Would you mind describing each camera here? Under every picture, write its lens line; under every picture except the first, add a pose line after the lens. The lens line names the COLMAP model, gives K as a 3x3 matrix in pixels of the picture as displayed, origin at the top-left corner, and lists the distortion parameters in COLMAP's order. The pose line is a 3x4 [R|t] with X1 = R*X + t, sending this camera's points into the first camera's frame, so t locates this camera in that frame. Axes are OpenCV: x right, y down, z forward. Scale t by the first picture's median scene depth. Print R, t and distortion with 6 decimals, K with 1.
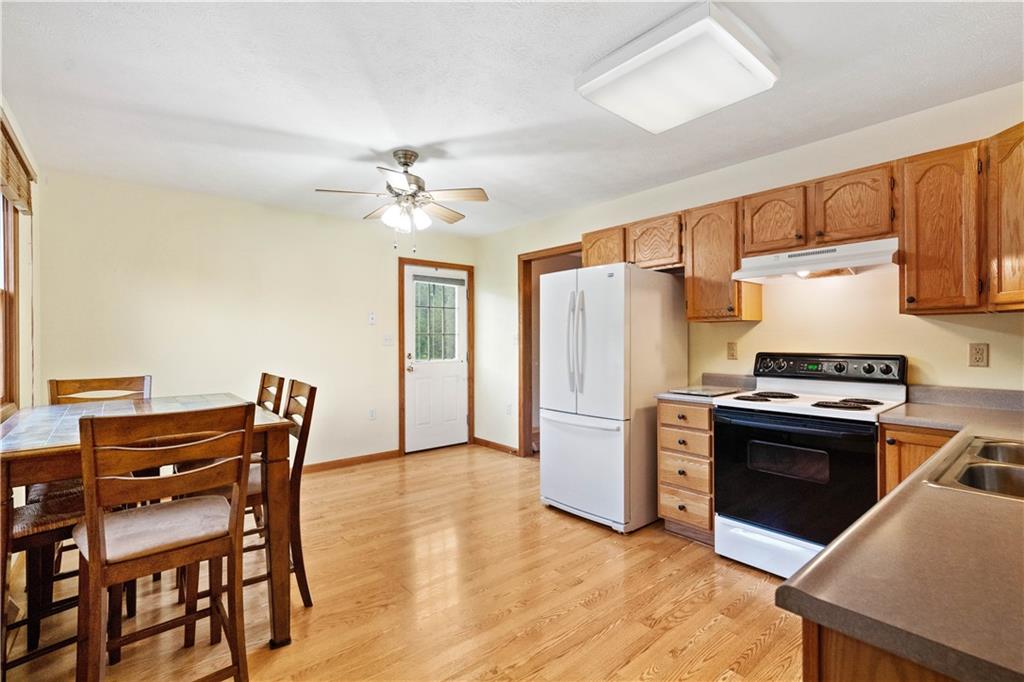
lens RADIAL K [[469.2, 0, 512.4], [0, 469.2, 337.1], [0, 0, 1]] dist [-0.003026, -0.000133]
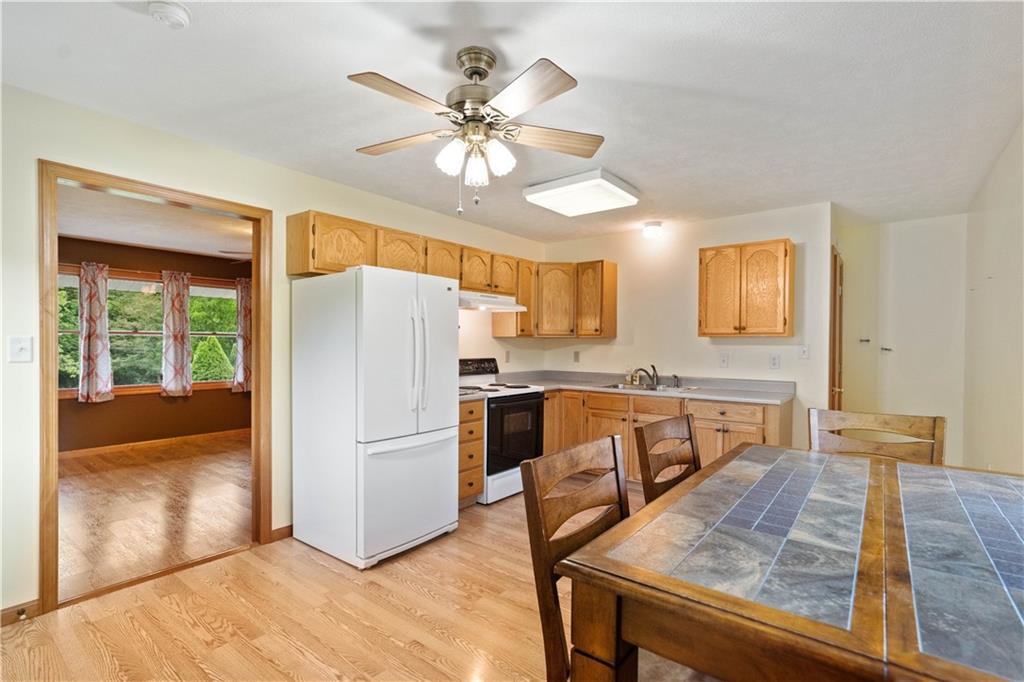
lens RADIAL K [[476.0, 0, 528.6], [0, 476.0, 352.9], [0, 0, 1]] dist [-0.001733, -0.000163]
pose [[-0.216091, -0.010437, 0.976318, -0.894844], [-0.003863, 0.999944, 0.009835, -0.001299], [-0.976366, -0.001646, -0.216119, 1.104212]]
